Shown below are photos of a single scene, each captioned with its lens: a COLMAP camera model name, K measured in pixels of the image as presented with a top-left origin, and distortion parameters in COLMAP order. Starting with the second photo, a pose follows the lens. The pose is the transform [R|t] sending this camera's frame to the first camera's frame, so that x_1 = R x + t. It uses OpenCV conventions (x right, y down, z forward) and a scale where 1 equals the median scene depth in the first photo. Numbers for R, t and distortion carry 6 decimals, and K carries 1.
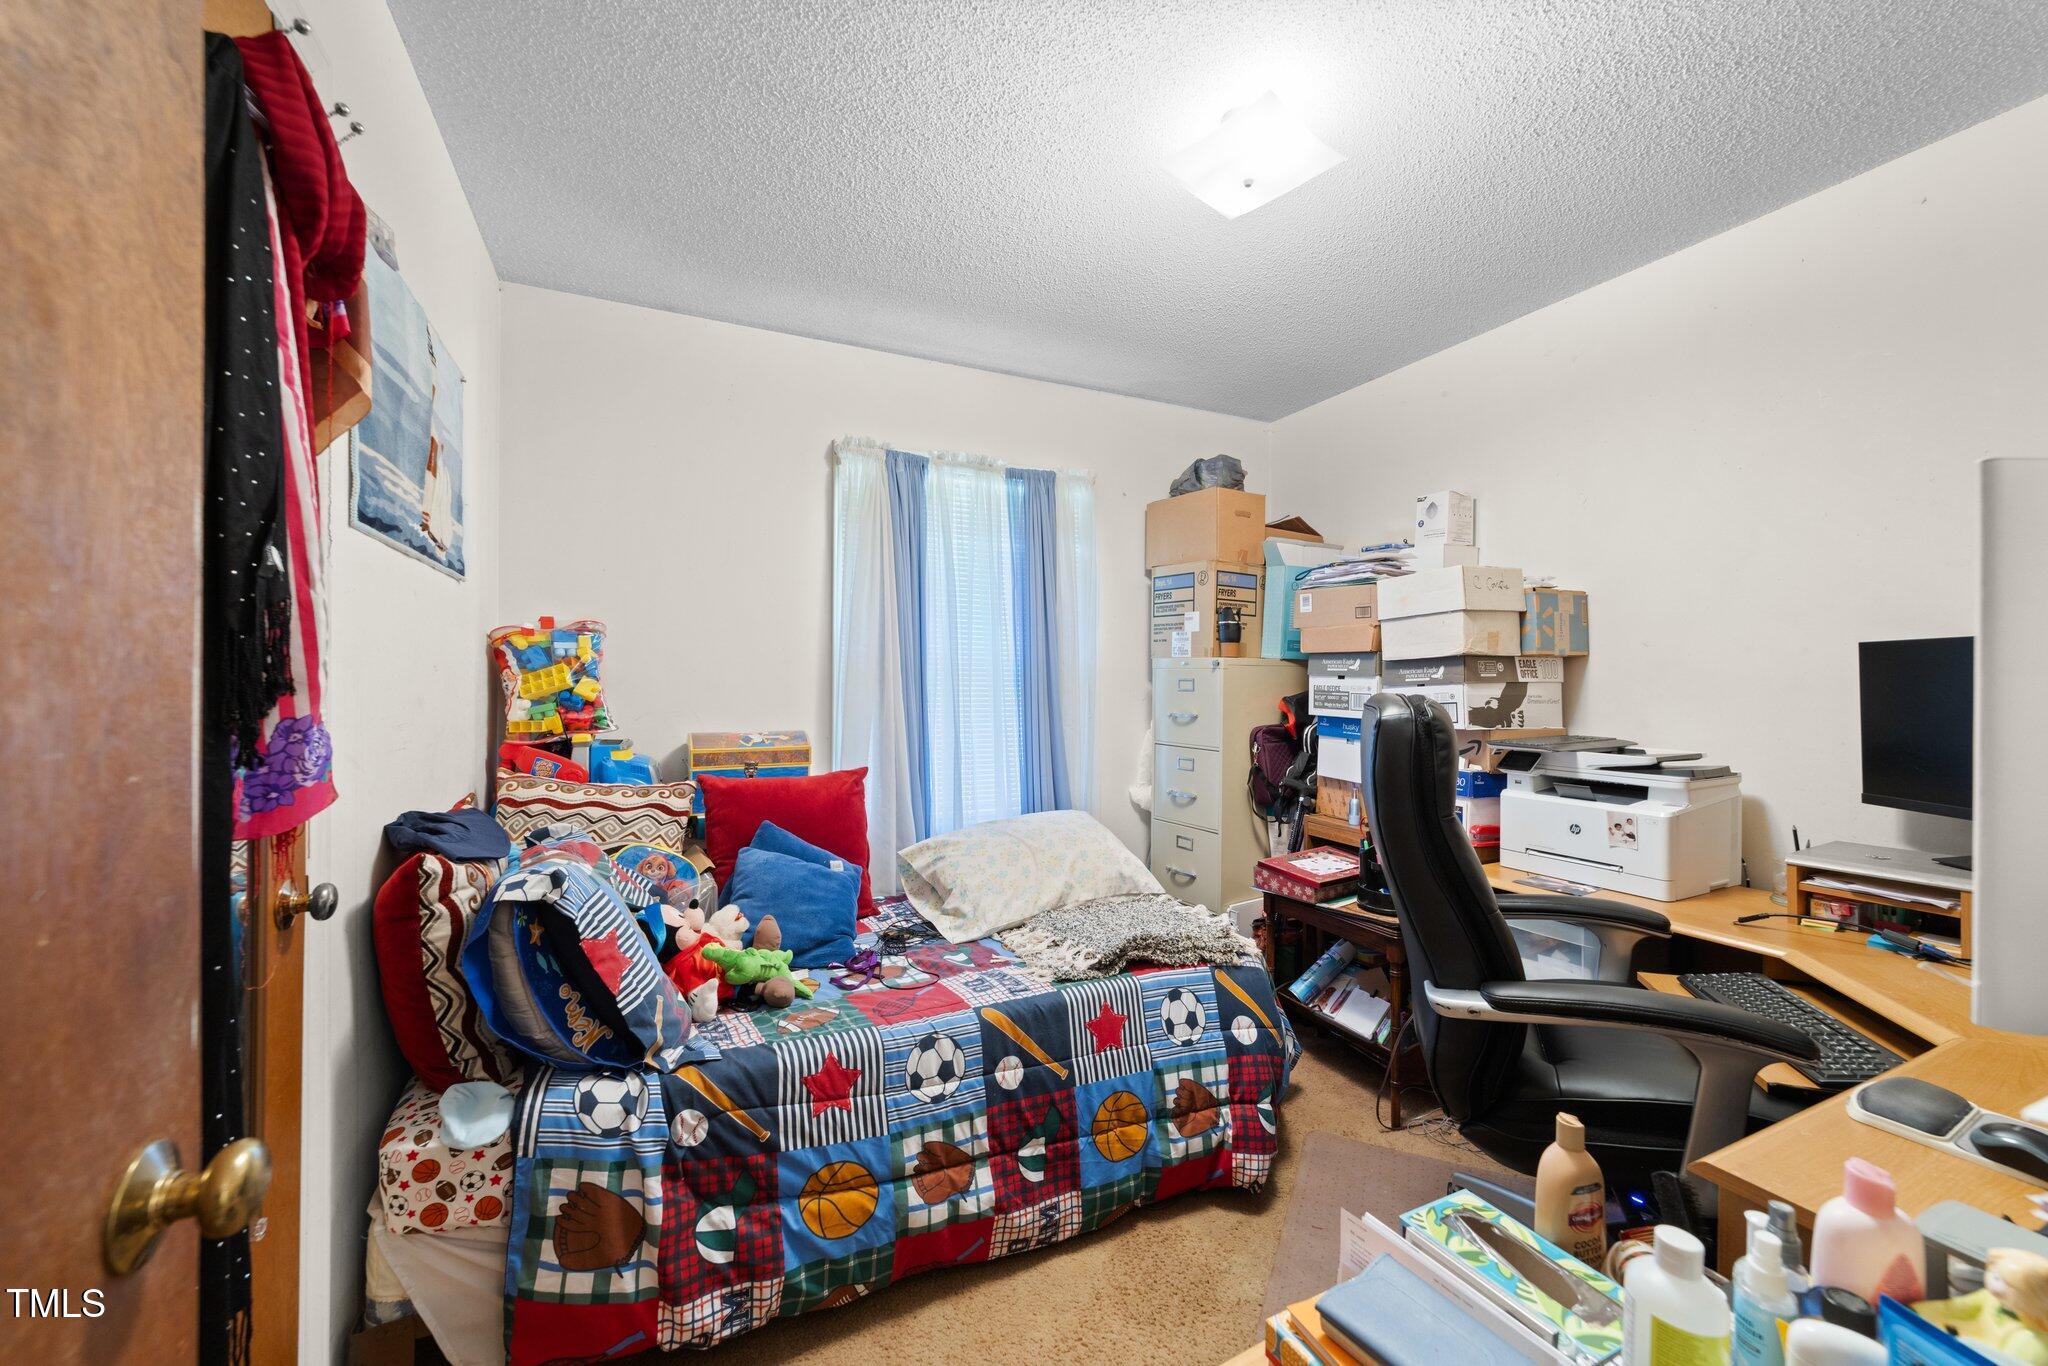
lens RADIAL K [[786.7, 0, 1014.9], [0, 786.7, 681.0], [0, 0, 1]] dist [-0.001738, -0.000102]
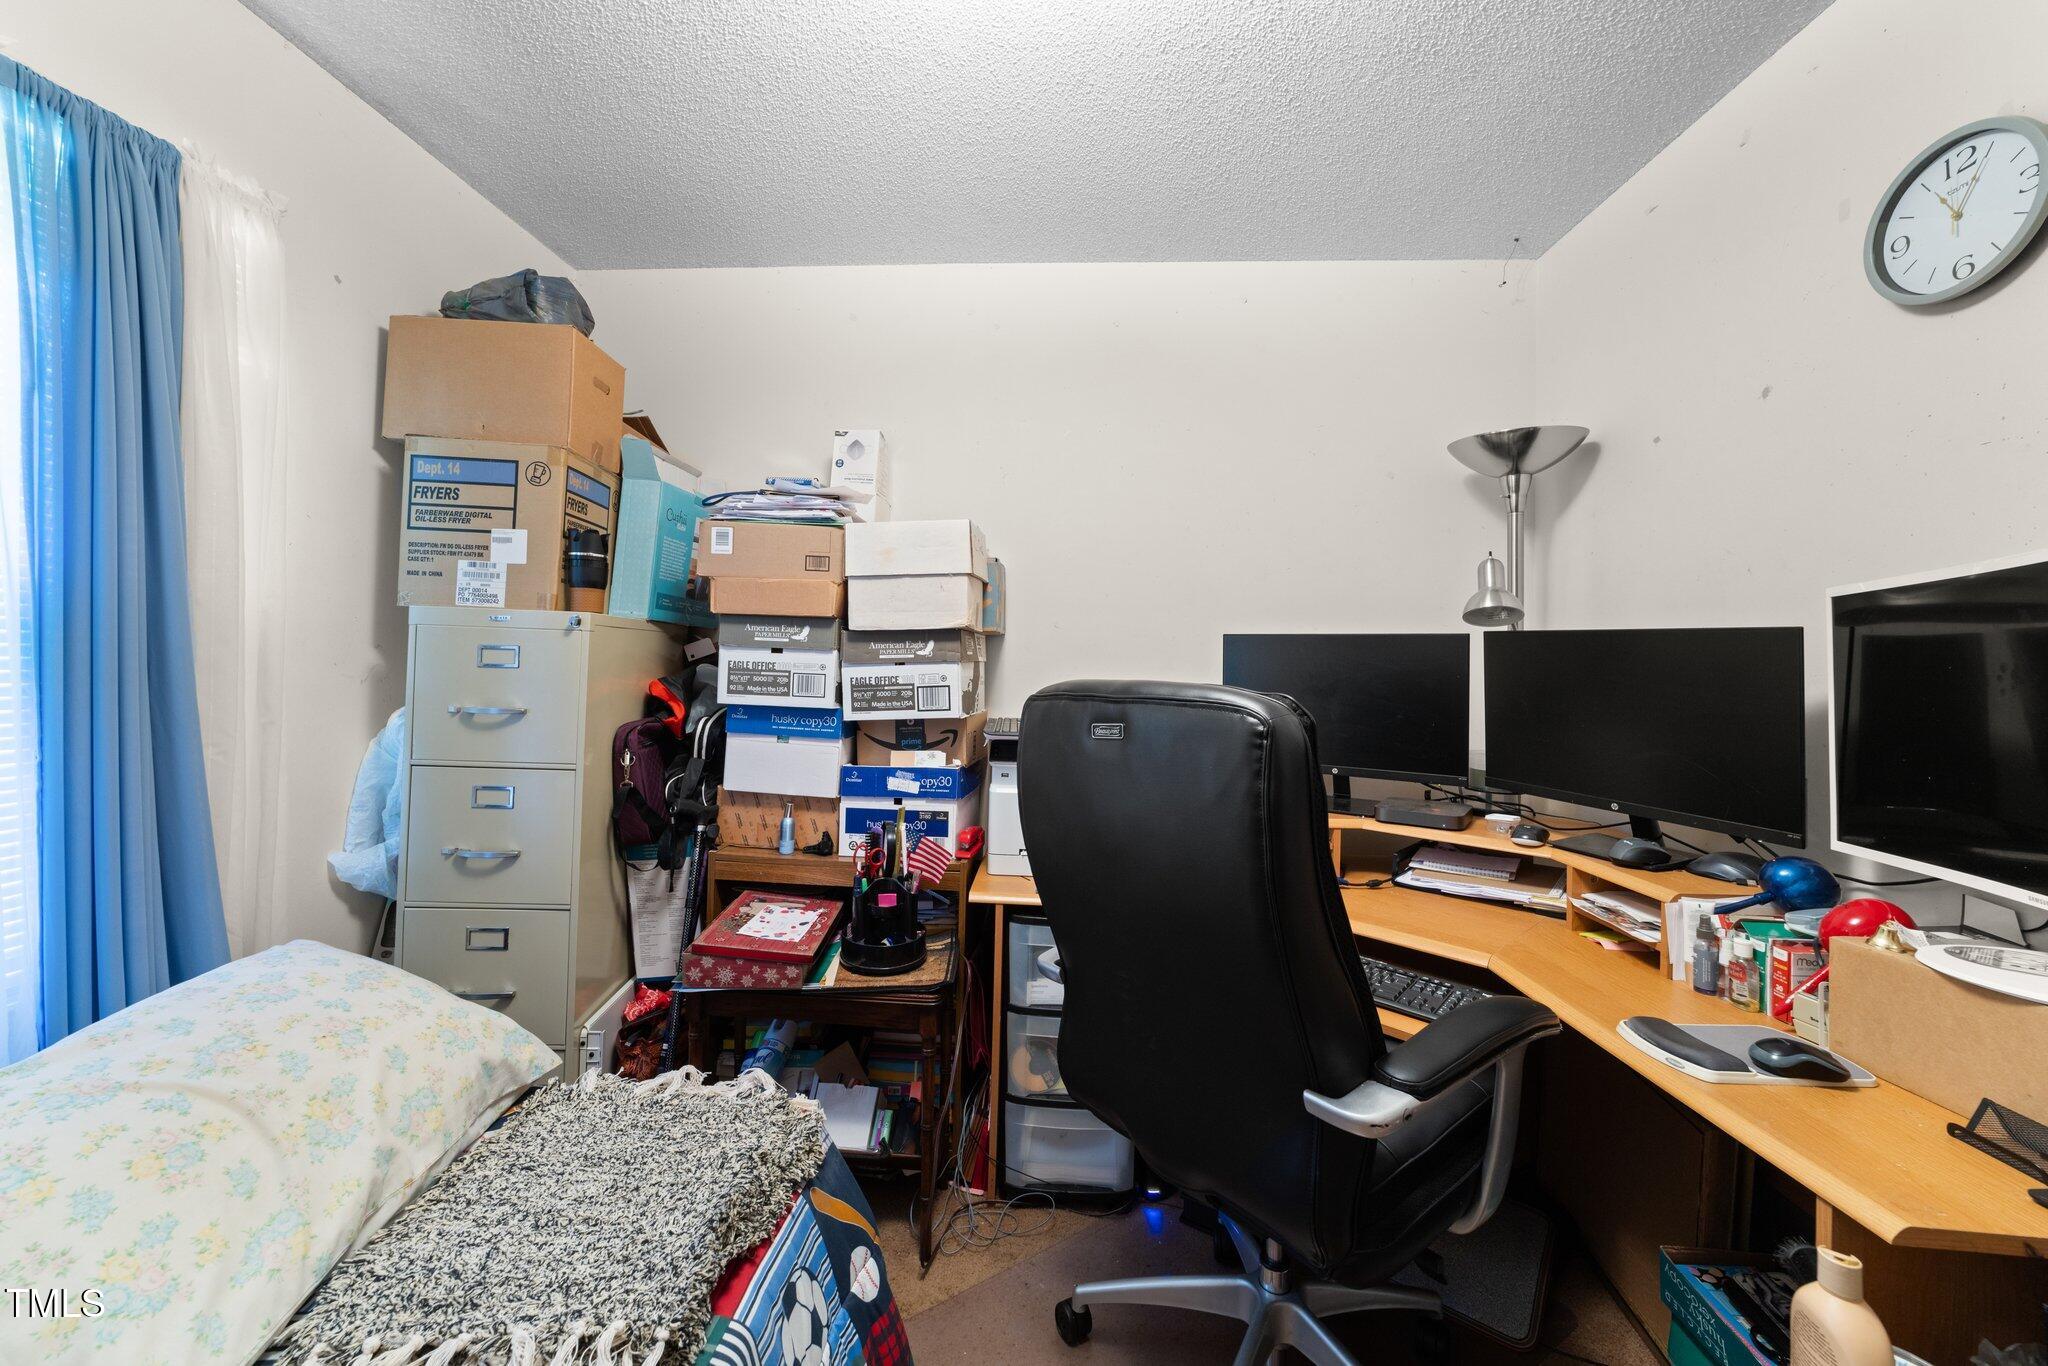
lens RADIAL K [[815.9, 0, 1017.8], [0, 815.9, 645.0], [0, 0, 1]] dist [-0.001861, 0.007603]
pose [[0.481779, 0.027448, 0.875863, -0.126624], [-0.021991, 0.999573, -0.019228, -0.000210], [-0.876017, -0.009997, 0.482177, 0.430684]]
